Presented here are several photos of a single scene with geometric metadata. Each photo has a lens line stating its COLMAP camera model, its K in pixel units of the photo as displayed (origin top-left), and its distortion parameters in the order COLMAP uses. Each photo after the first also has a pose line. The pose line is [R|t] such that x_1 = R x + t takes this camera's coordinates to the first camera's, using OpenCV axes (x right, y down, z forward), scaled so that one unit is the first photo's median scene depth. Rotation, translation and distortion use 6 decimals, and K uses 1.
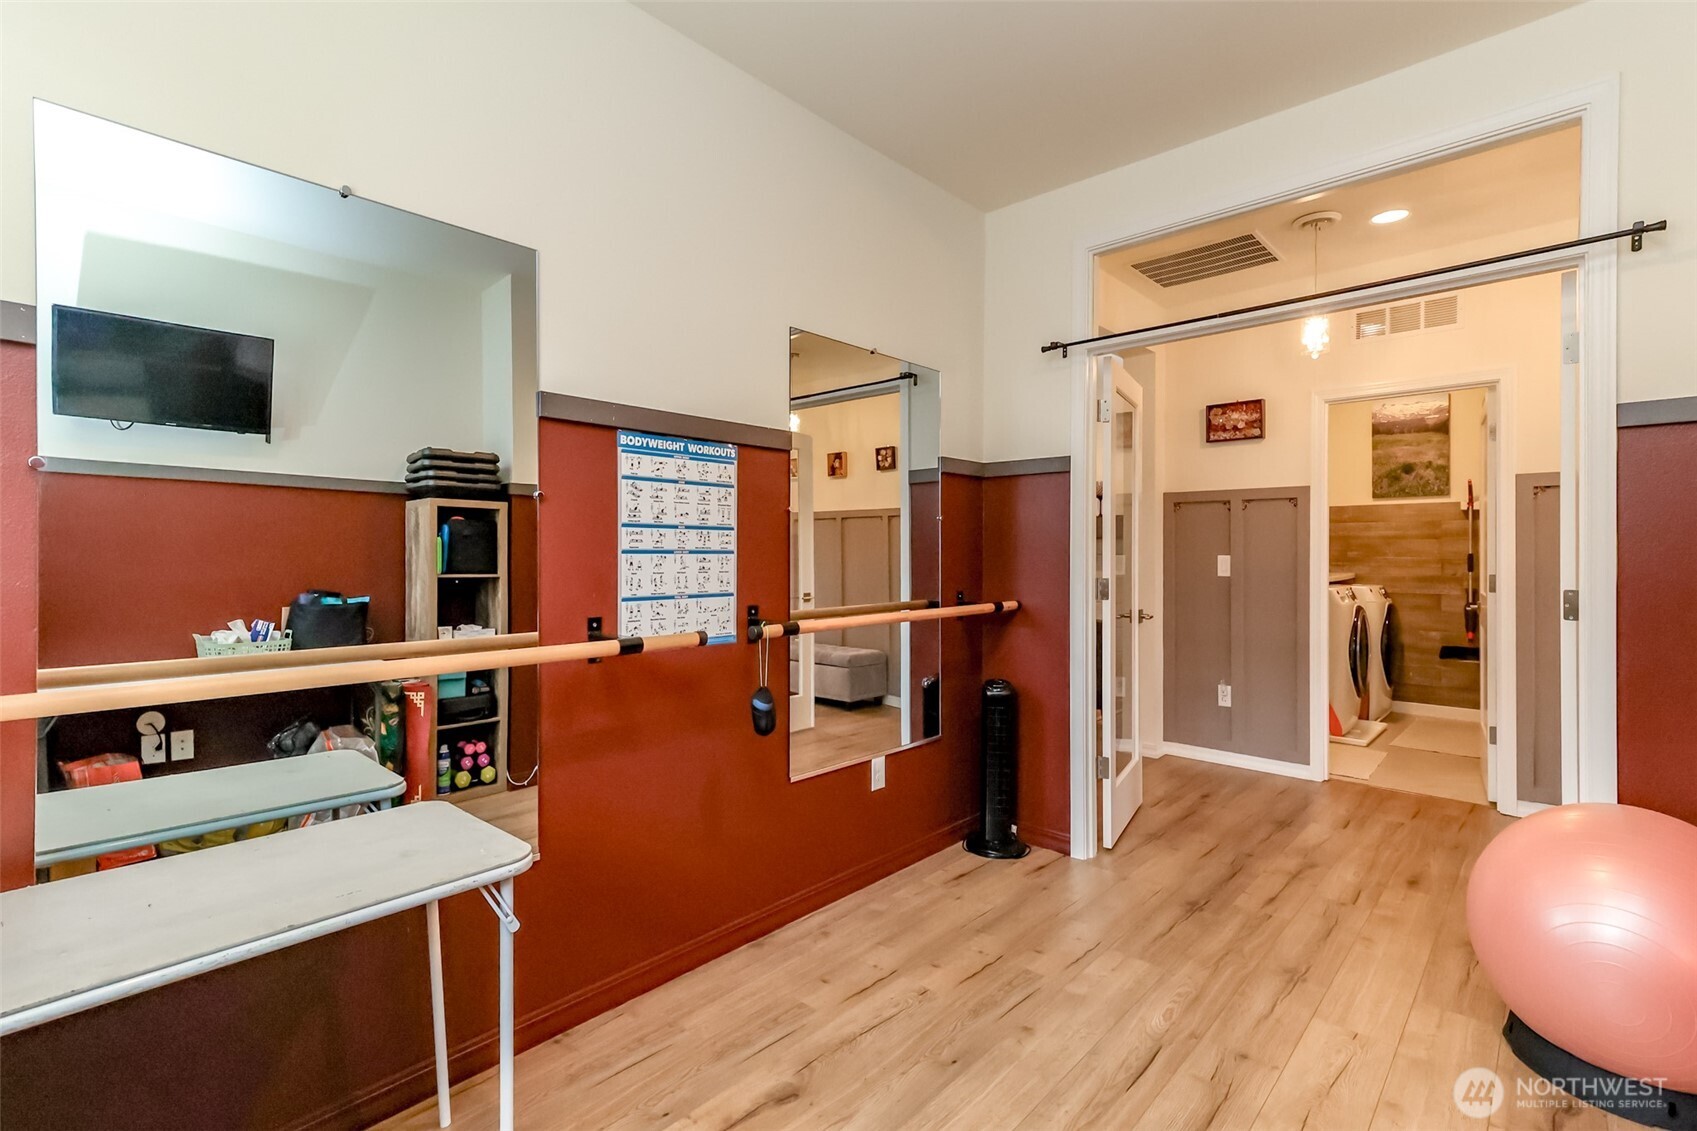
lens RADIAL K [[772.5, 0, 856.6], [0, 772.5, 551.3], [0, 0, 1]] dist [0.018655, 0.001527]
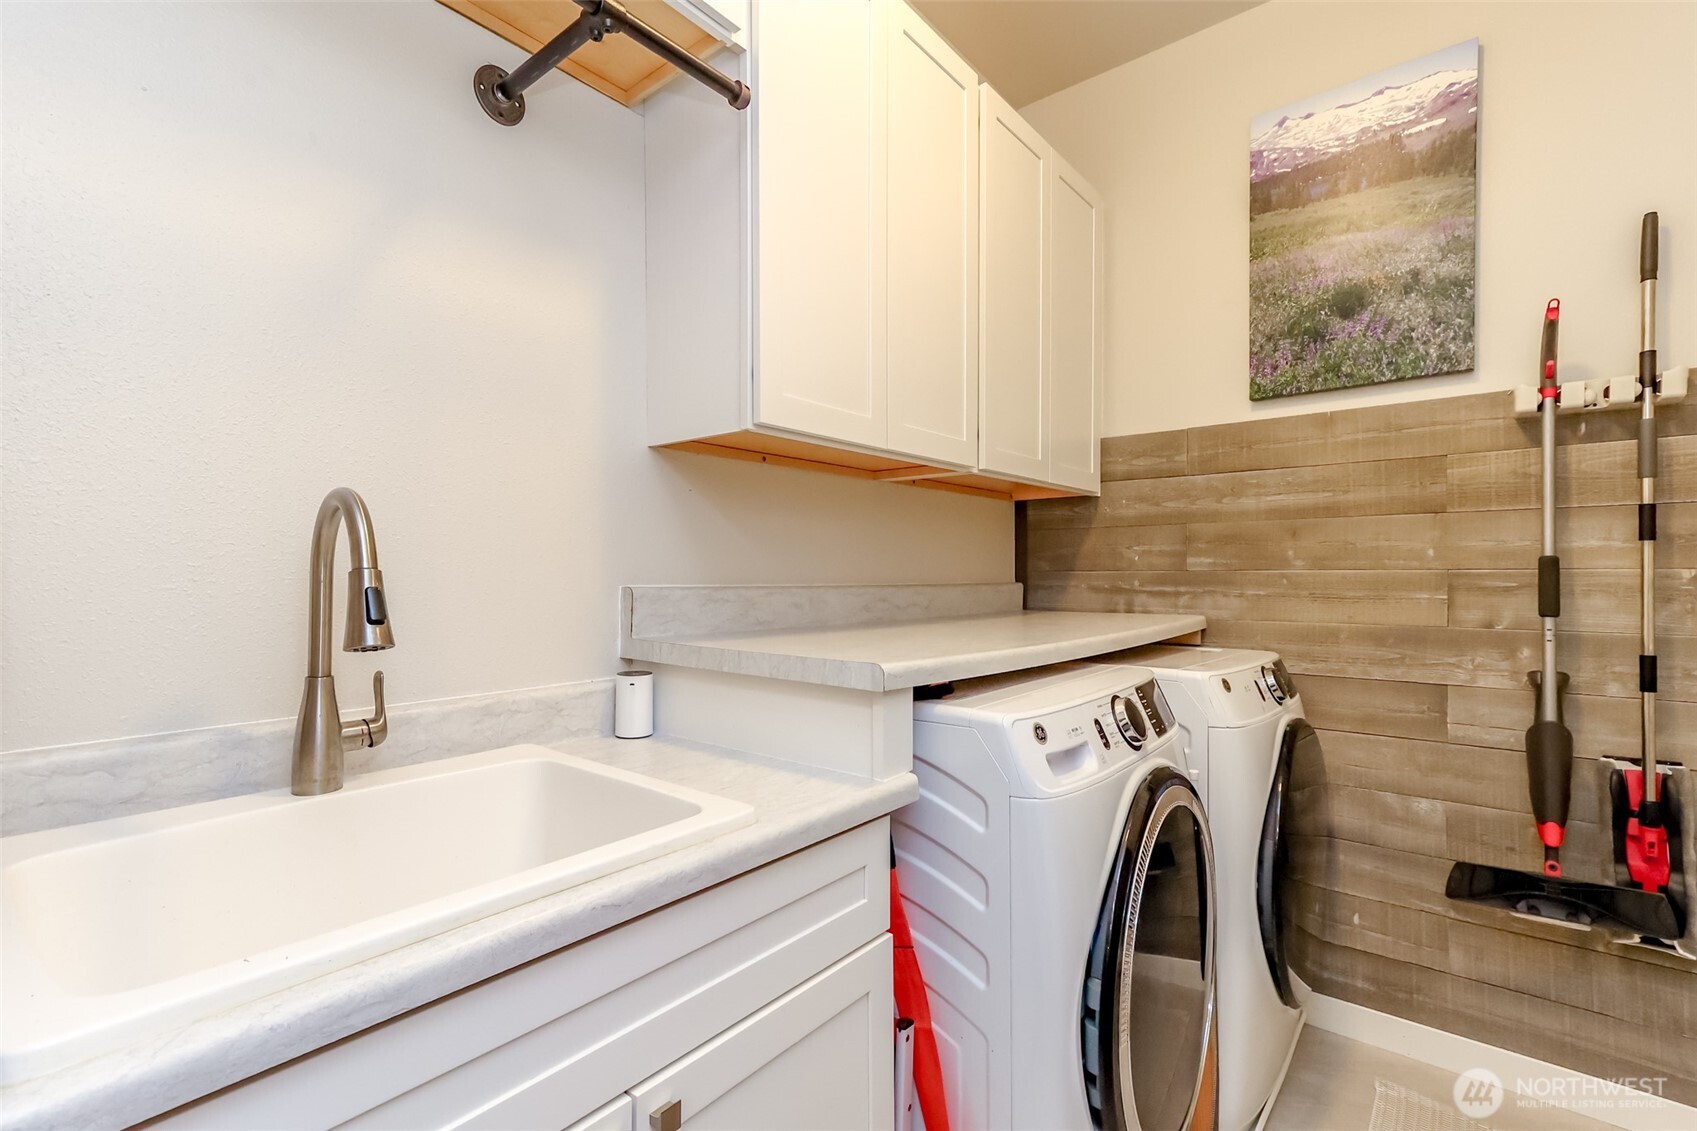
lens RADIAL K [[772.5, 0, 860.0], [0, 772.5, 575.6], [0, 0, 1]] dist [0.018655, 0.001527]
pose [[0.998210, -0.003381, 0.059703, 0.306162], [0.003028, 0.999977, 0.006000, 0.004619], [-0.059722, -0.005808, 0.998198, 0.435010]]
